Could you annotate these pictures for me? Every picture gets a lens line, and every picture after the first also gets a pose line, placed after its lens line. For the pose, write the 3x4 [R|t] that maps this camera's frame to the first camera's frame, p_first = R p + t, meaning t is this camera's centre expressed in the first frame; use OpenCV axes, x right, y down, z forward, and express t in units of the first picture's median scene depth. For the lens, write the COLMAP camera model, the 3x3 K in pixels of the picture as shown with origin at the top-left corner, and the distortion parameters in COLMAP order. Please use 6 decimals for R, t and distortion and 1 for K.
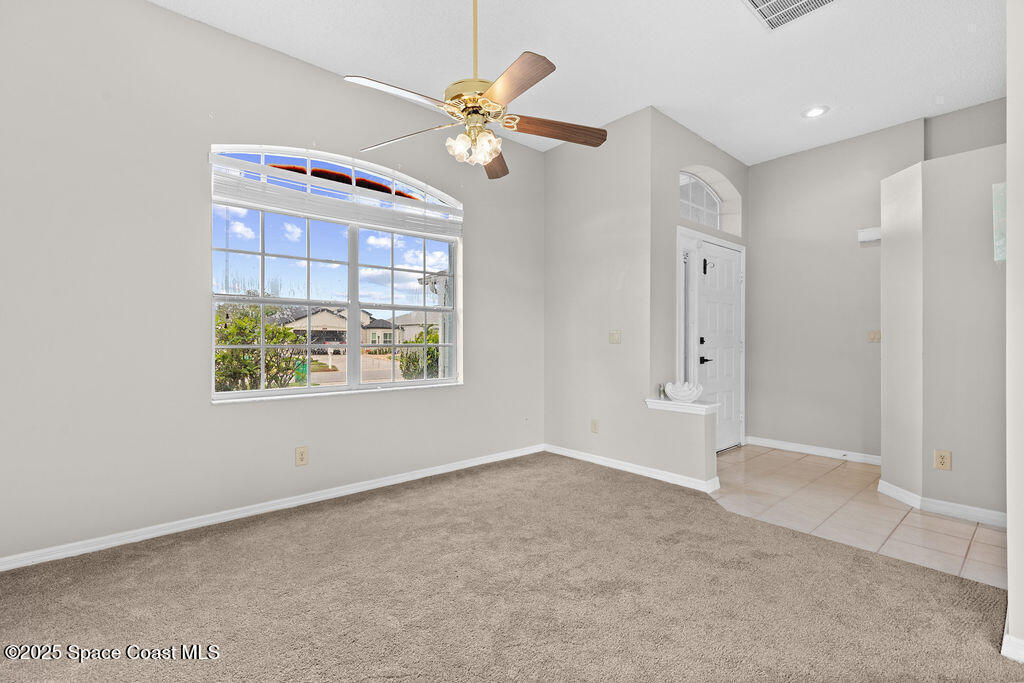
lens RADIAL K [[457.3, 0, 511.5], [0, 457.3, 340.2], [0, 0, 1]] dist [0.005253, -0.000406]
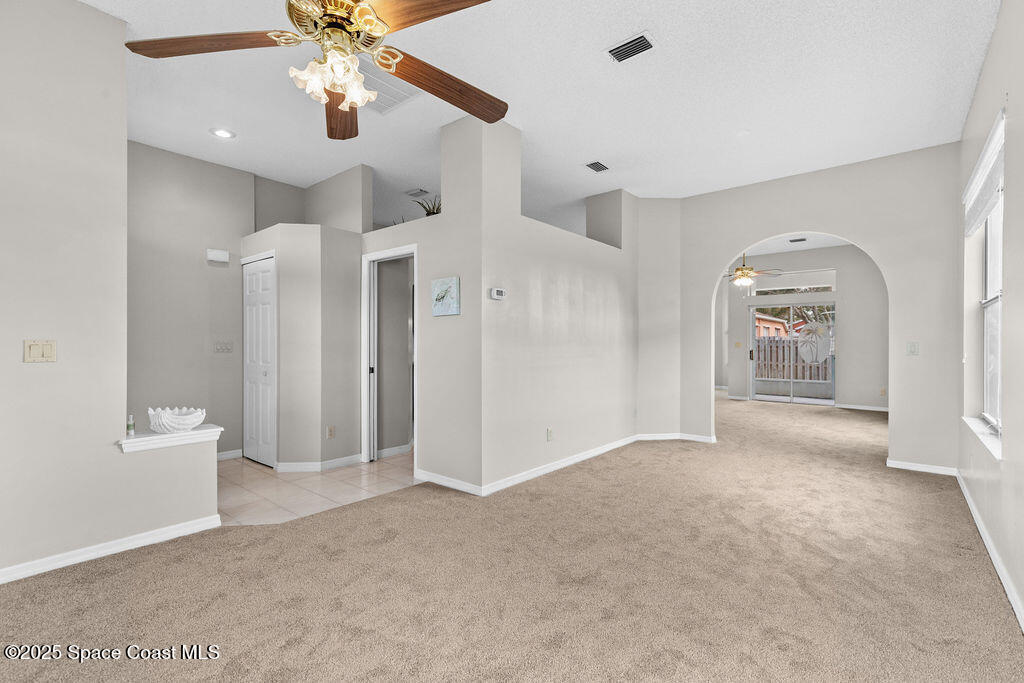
lens RADIAL K [[457.3, 0, 511.5], [0, 457.3, 340.2], [0, 0, 1]] dist [0.005253, -0.000406]
pose [[-0.151411, 0.008812, 0.988432, -0.449648], [-0.001895, 0.999956, -0.009205, -0.016549], [-0.988469, -0.003267, -0.151388, 0.481778]]
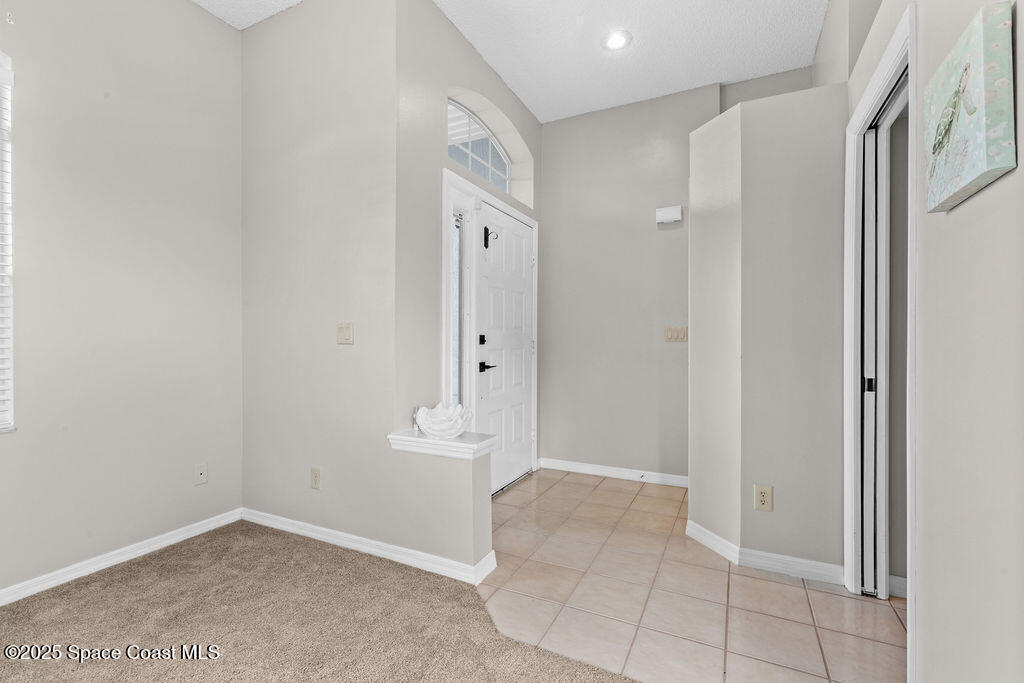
lens RADIAL K [[457.3, 0, 511.5], [0, 457.3, 340.2], [0, 0, 1]] dist [0.005253, -0.000406]
pose [[0.922289, -0.000295, 0.386500, 0.195396], [-0.000912, 0.999995, 0.002939, -0.000172], [-0.386499, -0.003063, 0.922285, 0.344054]]
